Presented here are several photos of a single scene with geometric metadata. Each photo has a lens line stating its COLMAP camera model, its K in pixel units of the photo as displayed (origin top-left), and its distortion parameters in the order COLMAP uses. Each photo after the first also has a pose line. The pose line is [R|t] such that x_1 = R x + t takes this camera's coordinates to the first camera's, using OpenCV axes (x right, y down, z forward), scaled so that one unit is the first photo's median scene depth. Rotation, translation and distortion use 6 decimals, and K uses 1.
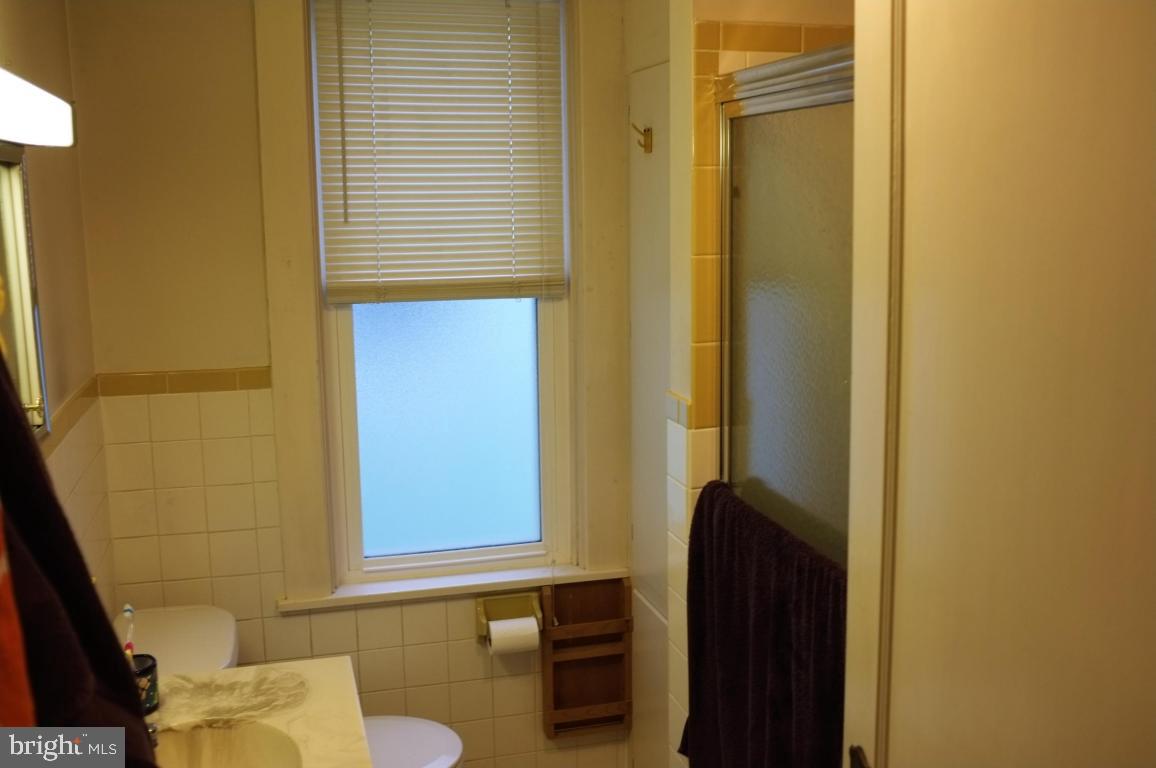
lens RADIAL K [[1173.0, 0, 578.0], [0, 1173.0, 384.0], [0, 0, 1]] dist [-0.146858, 0.288218]
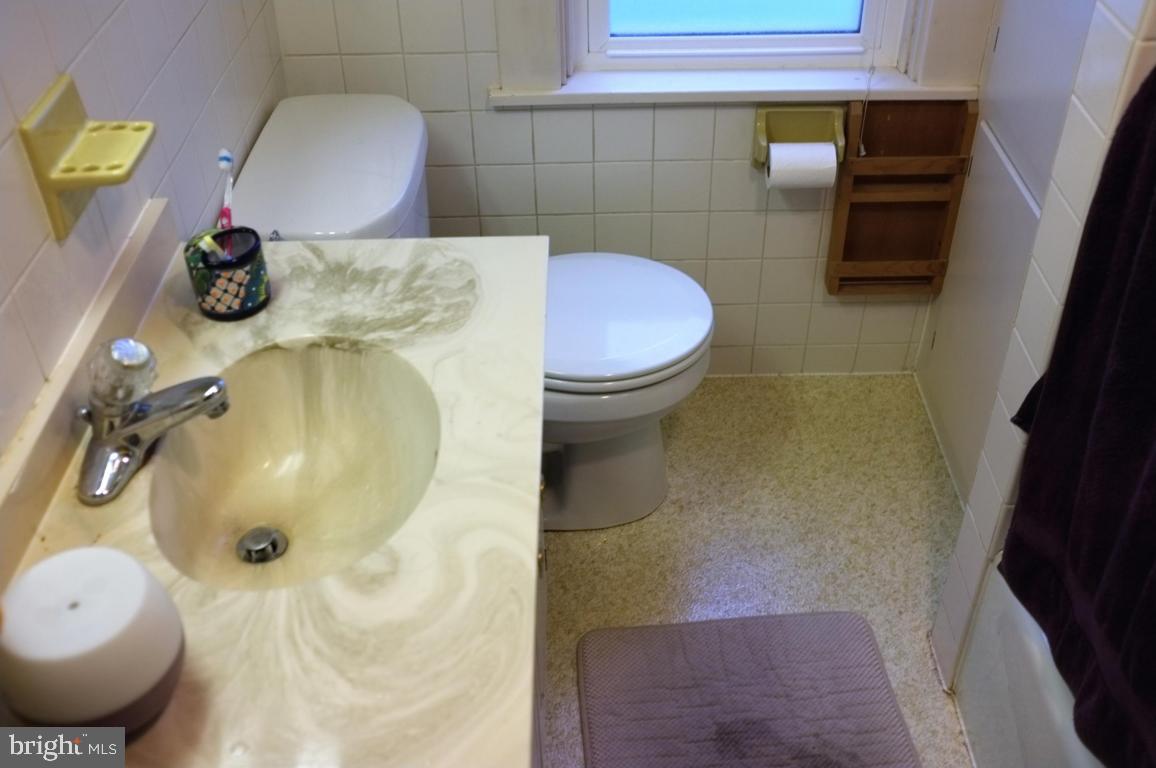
lens RADIAL K [[1173.0, 0, 578.0], [0, 1173.0, 384.0], [0, 0, 1]] dist [-0.146858, 0.288218]
pose [[0.965282, 0.160781, -0.205863, -0.018856], [-0.037570, 0.865379, 0.499708, -0.025659], [0.258493, -0.474625, 0.841375, 0.288128]]
